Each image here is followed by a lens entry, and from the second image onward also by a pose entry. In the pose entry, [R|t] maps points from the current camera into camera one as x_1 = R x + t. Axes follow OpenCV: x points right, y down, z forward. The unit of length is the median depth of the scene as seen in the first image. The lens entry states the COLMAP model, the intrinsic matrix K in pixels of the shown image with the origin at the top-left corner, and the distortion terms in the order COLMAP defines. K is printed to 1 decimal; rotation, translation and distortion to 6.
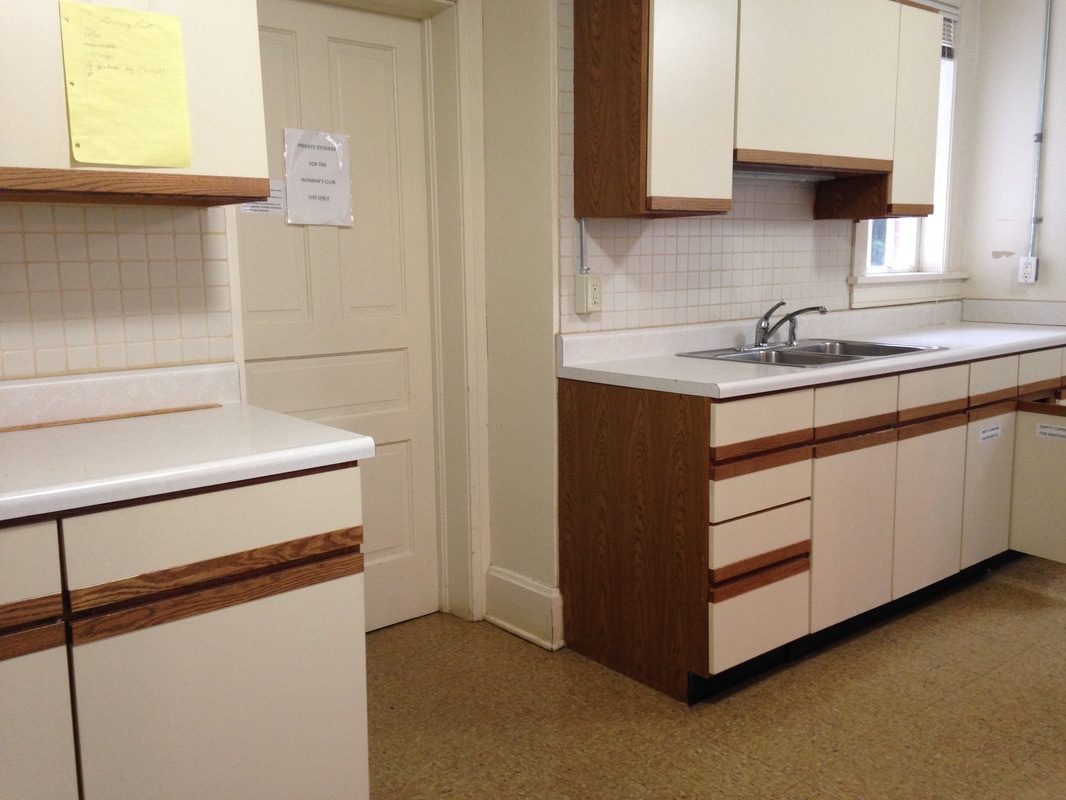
lens RADIAL K [[965.2, 0, 530.5], [0, 965.2, 395.1], [0, 0, 1]] dist [0.101826, -0.113337]
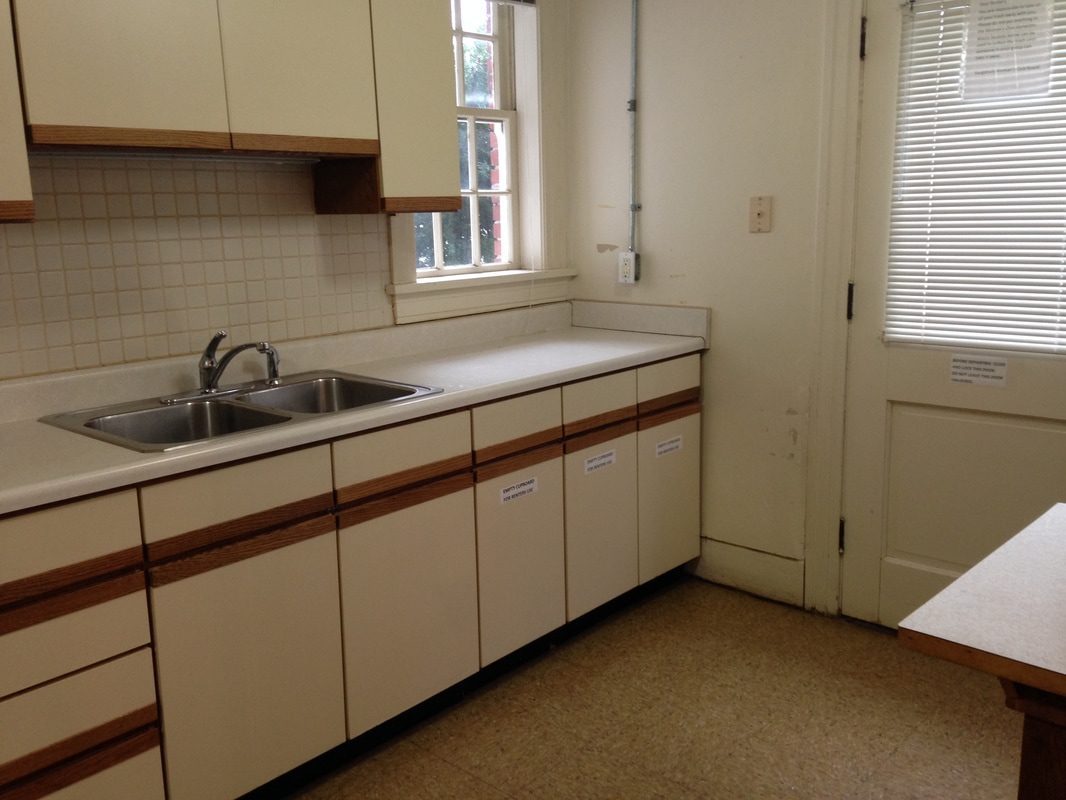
lens RADIAL K [[965.2, 0, 528.3], [0, 965.2, 403.9], [0, 0, 1]] dist [0.101826, -0.113337]
pose [[0.989072, -0.040327, 0.141813, 0.348560], [0.032601, 0.997877, 0.056386, -0.070525], [-0.143786, -0.051147, 0.988286, 0.220637]]
